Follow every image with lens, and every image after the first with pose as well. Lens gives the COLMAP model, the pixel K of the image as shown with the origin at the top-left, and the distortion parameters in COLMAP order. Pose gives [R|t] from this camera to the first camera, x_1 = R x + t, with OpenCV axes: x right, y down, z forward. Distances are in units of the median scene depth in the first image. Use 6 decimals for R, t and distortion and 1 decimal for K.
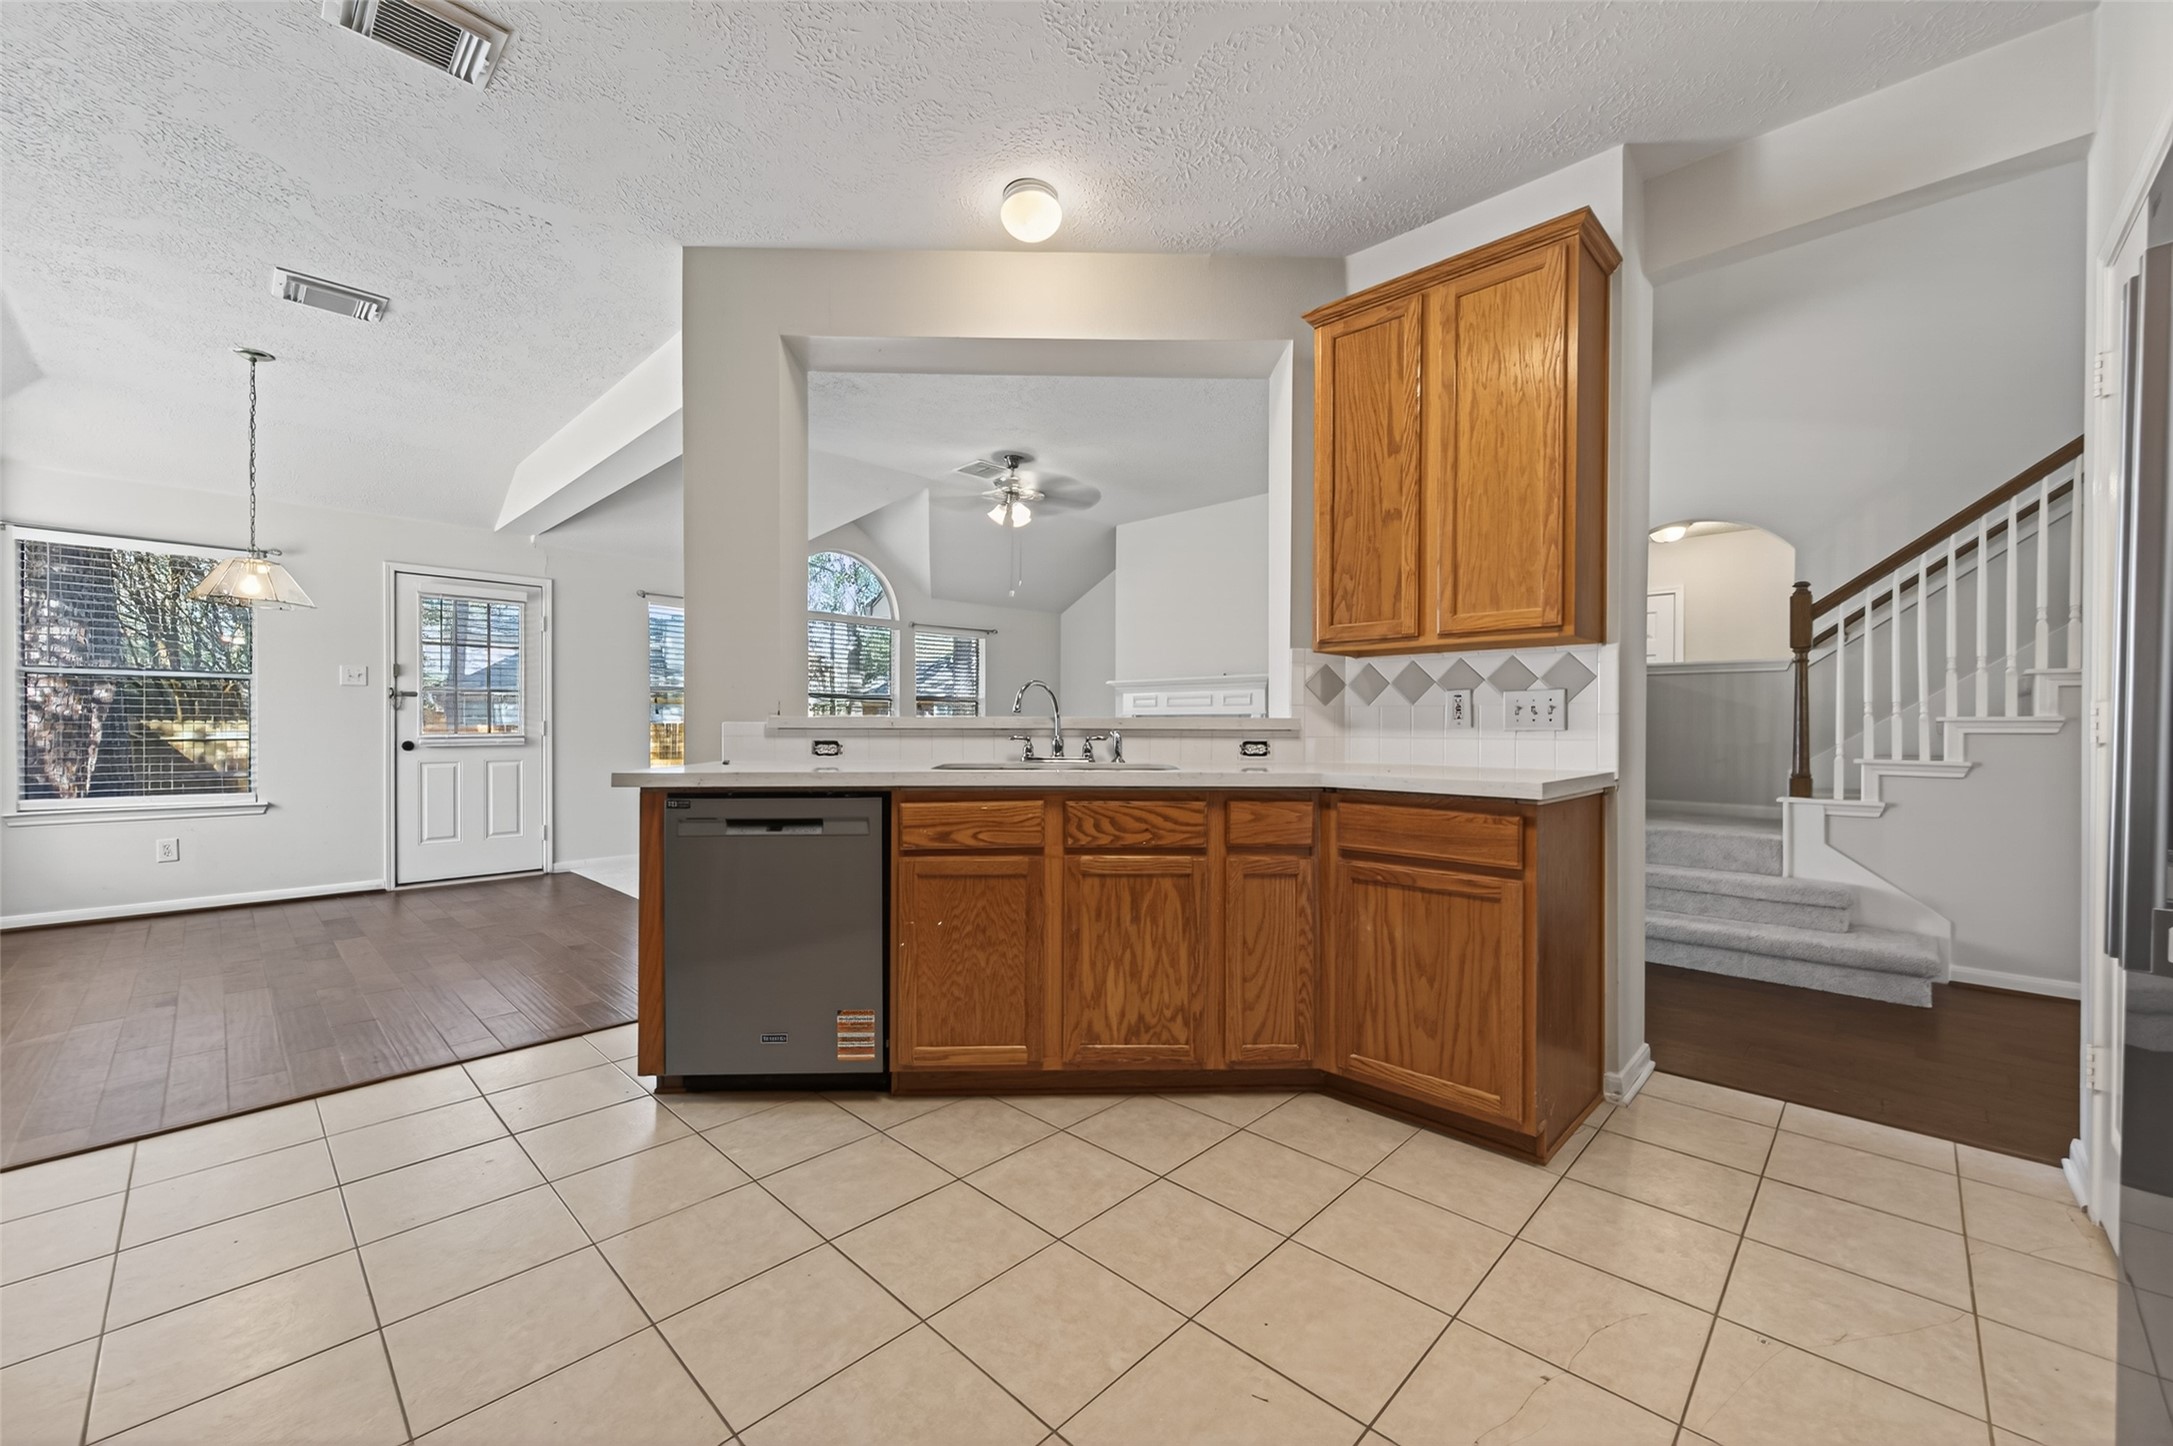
lens RADIAL K [[843.4, 0, 1088.7], [0, 843.4, 730.0], [0, 0, 1]] dist [0.010286, -0.000247]
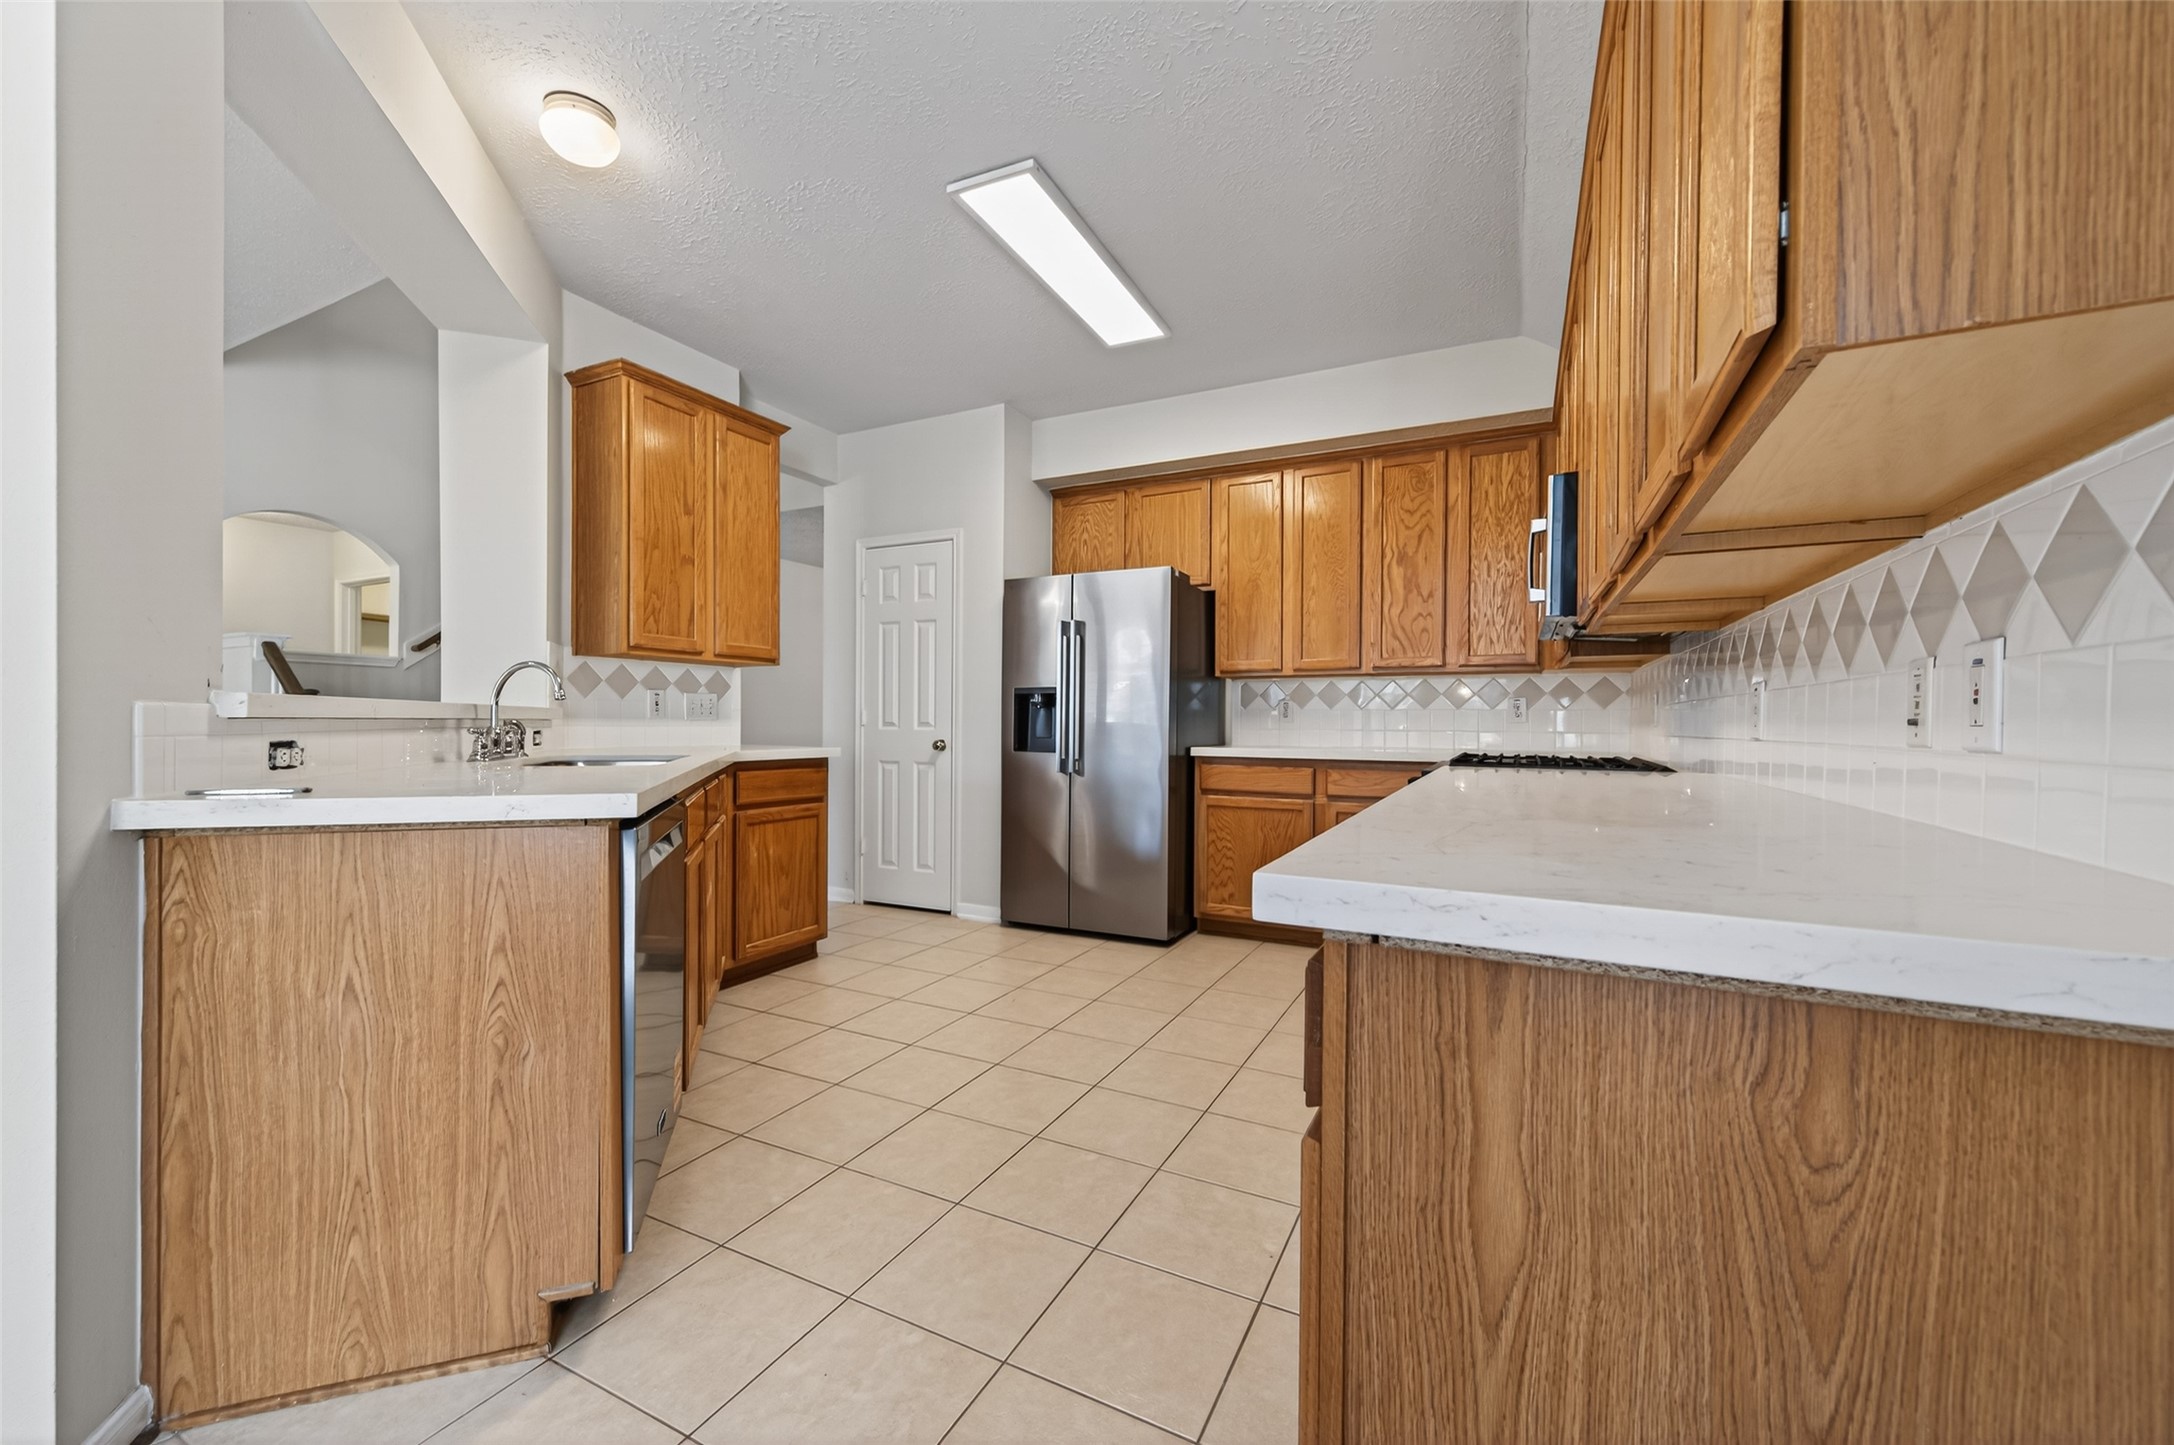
lens RADIAL K [[843.7, 0, 1089.2], [0, 843.7, 729.5], [0, 0, 1]] dist [0.010286, -0.000247]
pose [[-0.295685, -0.012276, 0.955207, -0.809554], [-0.002460, 0.999924, 0.012089, -0.001746], [-0.955282, 0.001225, -0.295693, 0.569529]]
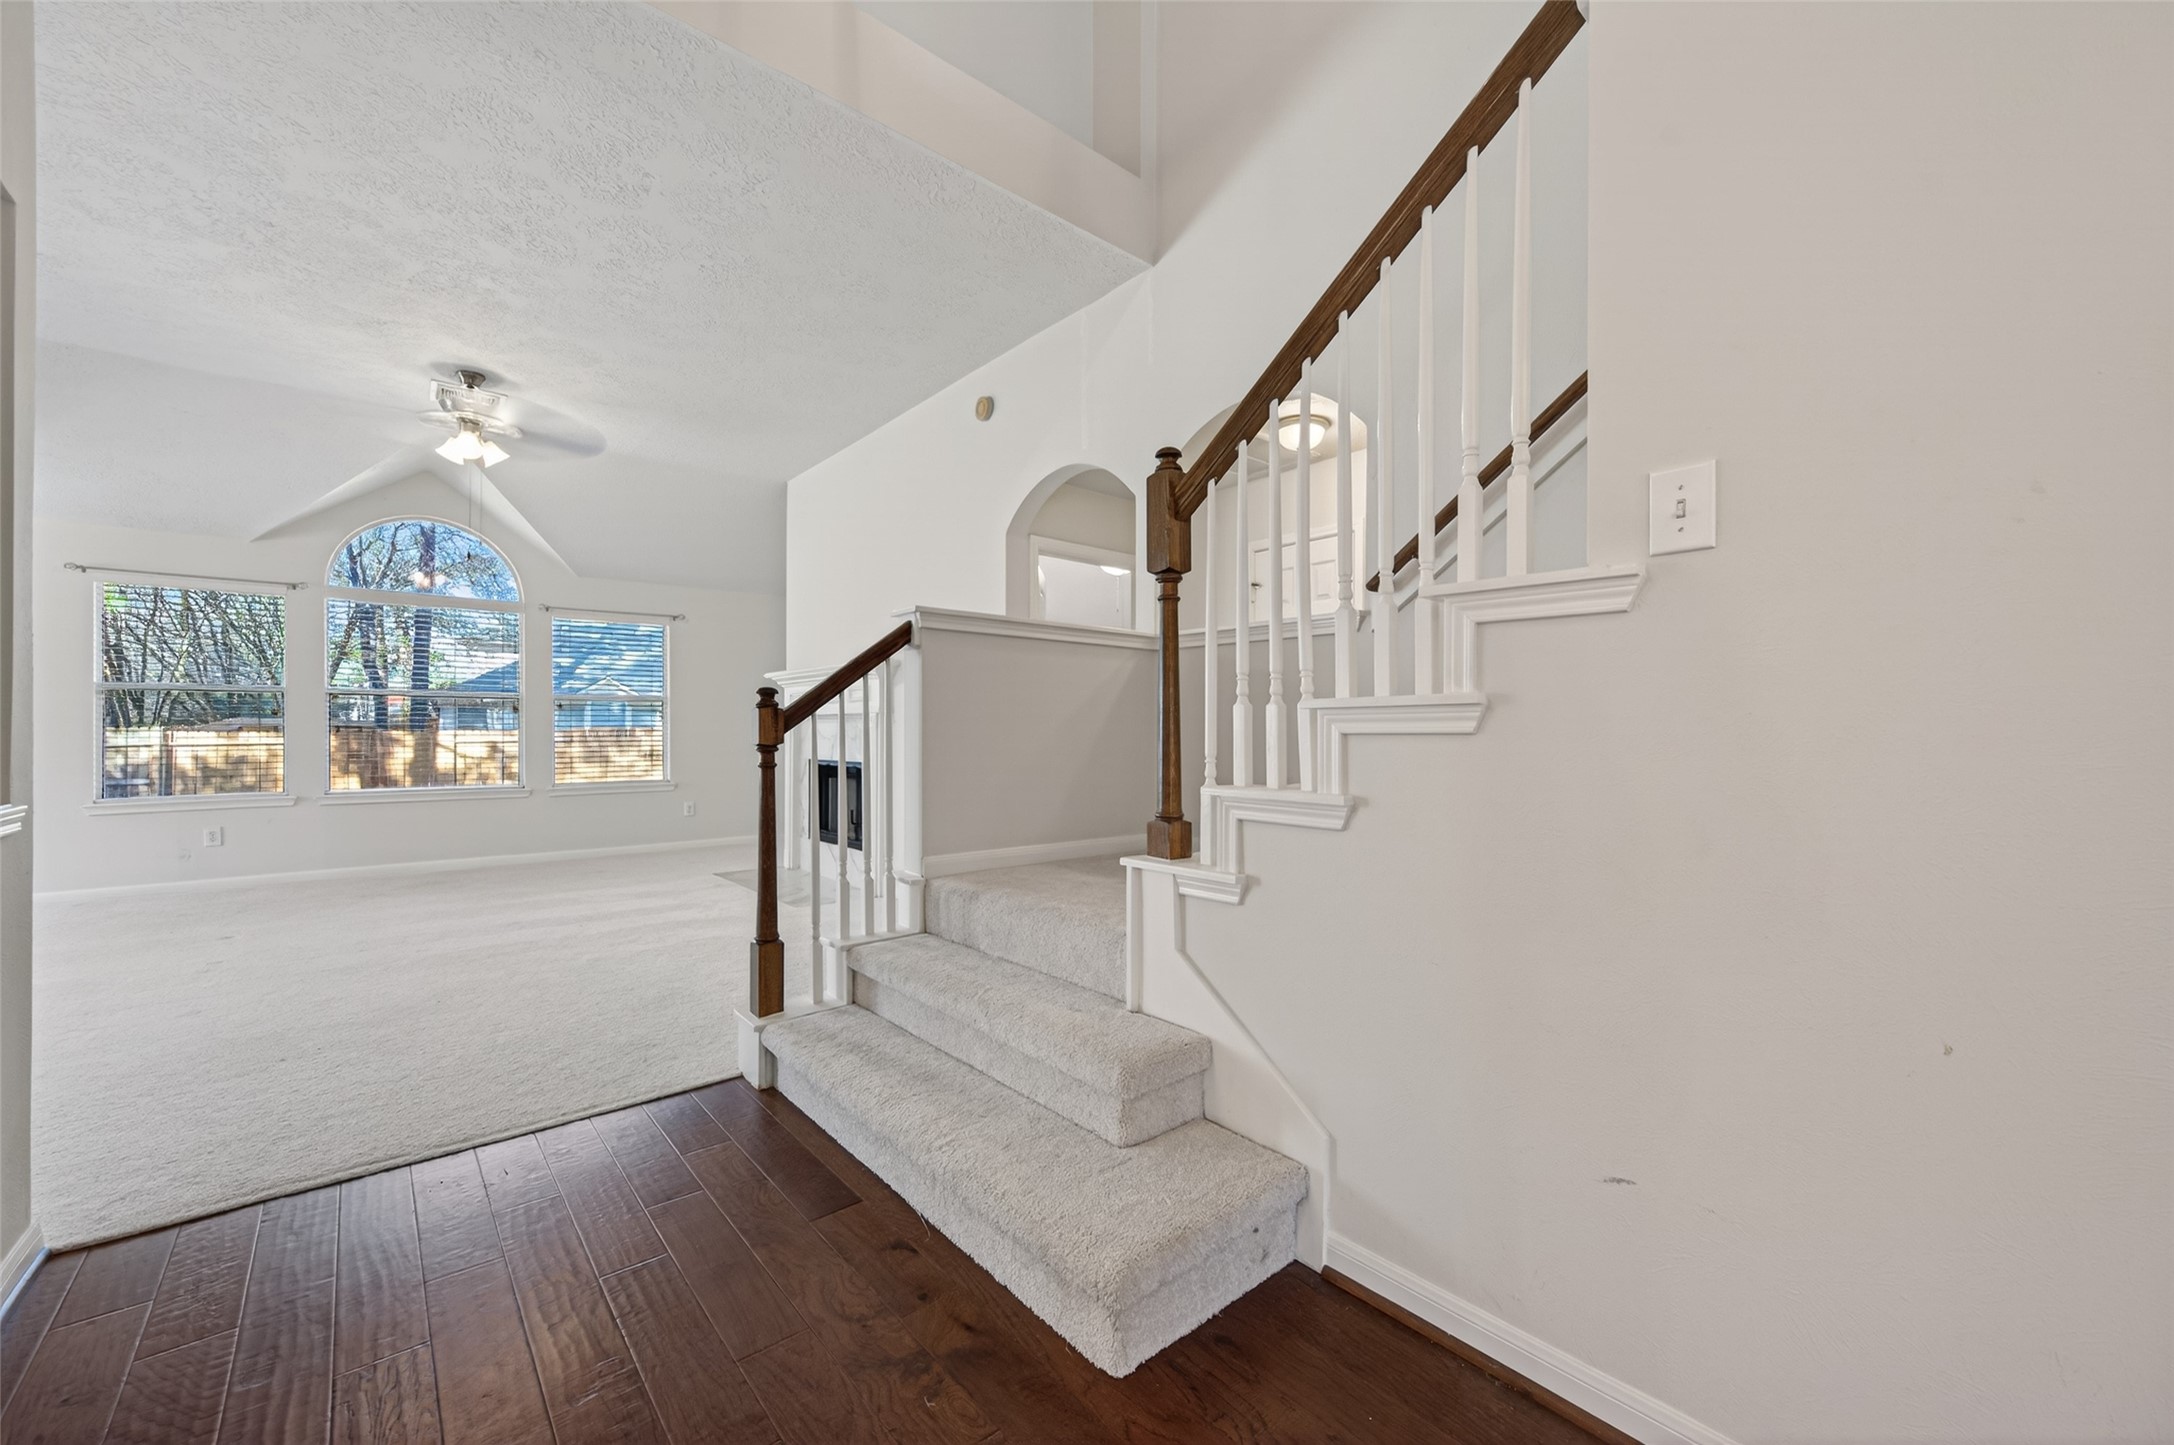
lens RADIAL K [[838.9, 0, 1081.3], [0, 838.9, 729.0], [0, 0, 1]] dist [-0.000322, -0.000410]
pose [[0.995678, -0.006969, -0.092609, 0.921761], [0.006833, 0.999975, -0.001789, 0.000632], [0.092619, 0.001149, 0.995701, 0.529509]]
